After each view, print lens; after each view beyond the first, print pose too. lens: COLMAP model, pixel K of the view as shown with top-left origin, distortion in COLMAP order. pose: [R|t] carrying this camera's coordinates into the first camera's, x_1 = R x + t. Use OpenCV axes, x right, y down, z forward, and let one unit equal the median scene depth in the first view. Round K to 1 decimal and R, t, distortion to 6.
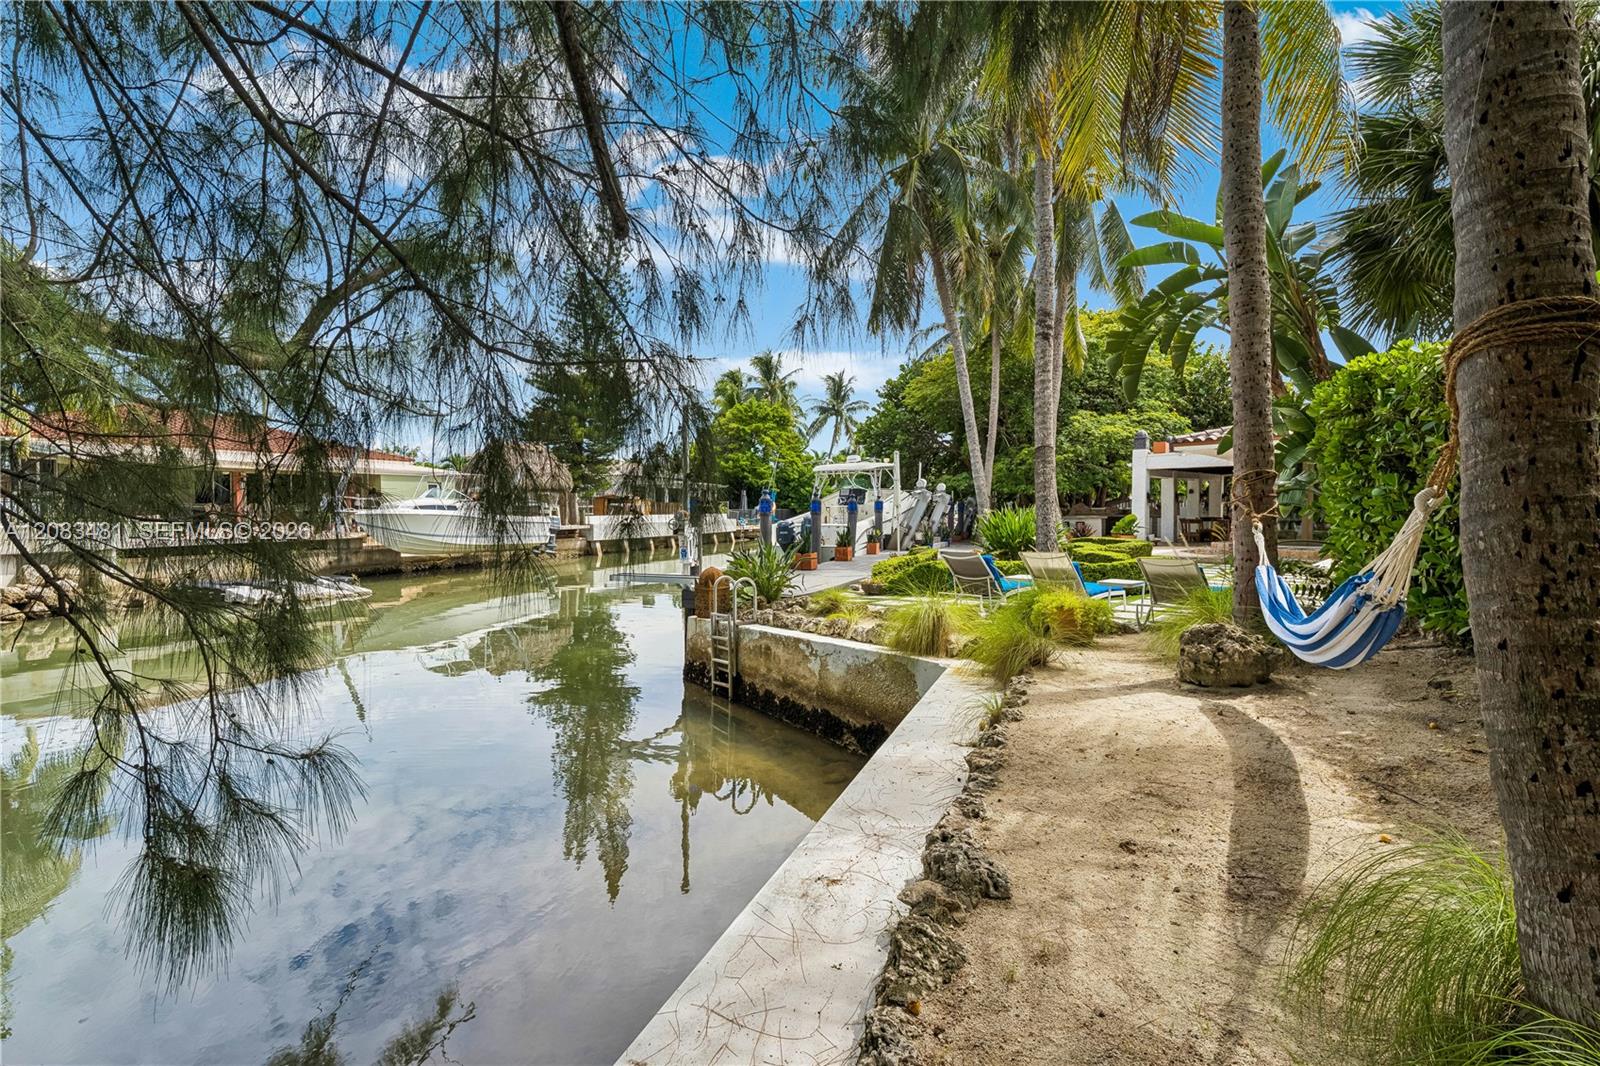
lens RADIAL K [[735.7, 0, 798.1], [0, 735.7, 500.0], [0, 0, 1]] dist [0.002296, 0.000471]
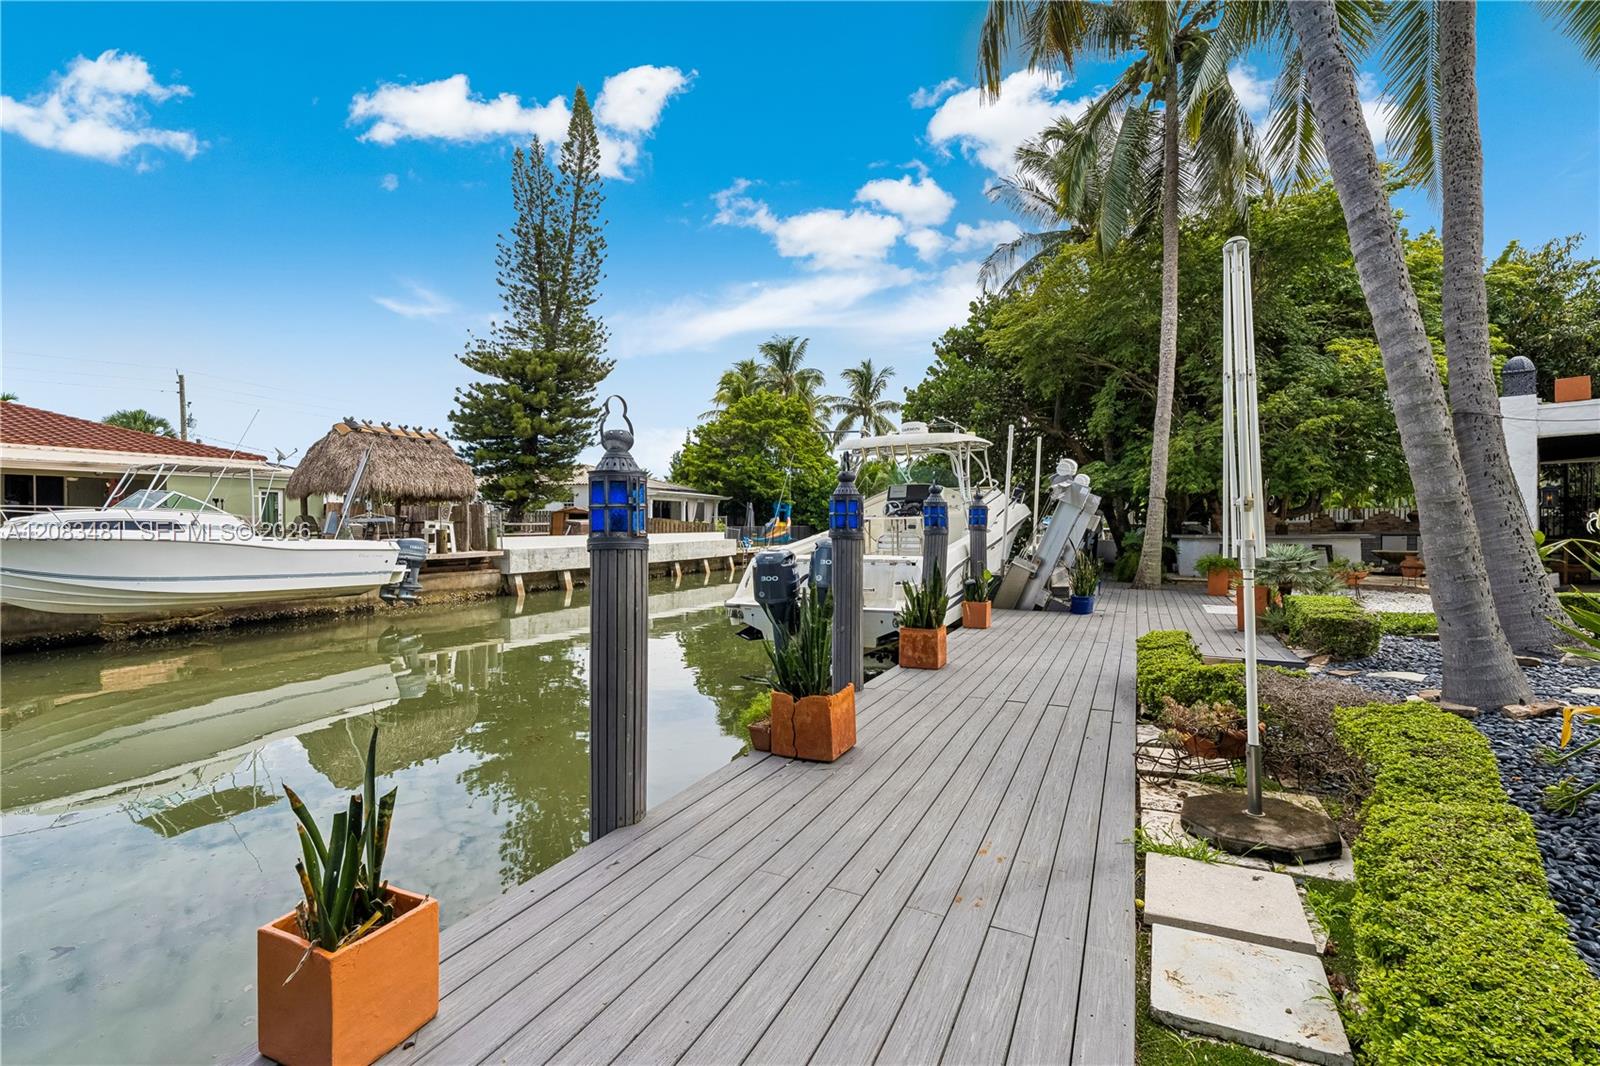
lens RADIAL K [[735.7, 0, 796.7], [0, 735.7, 524.3], [0, 0, 1]] dist [0.002296, 0.000471]
pose [[0.999360, -0.006152, -0.035225, 0.006973], [0.006500, 0.999931, 0.009765, 0.004998], [0.035163, -0.009987, 0.999332, 0.337207]]
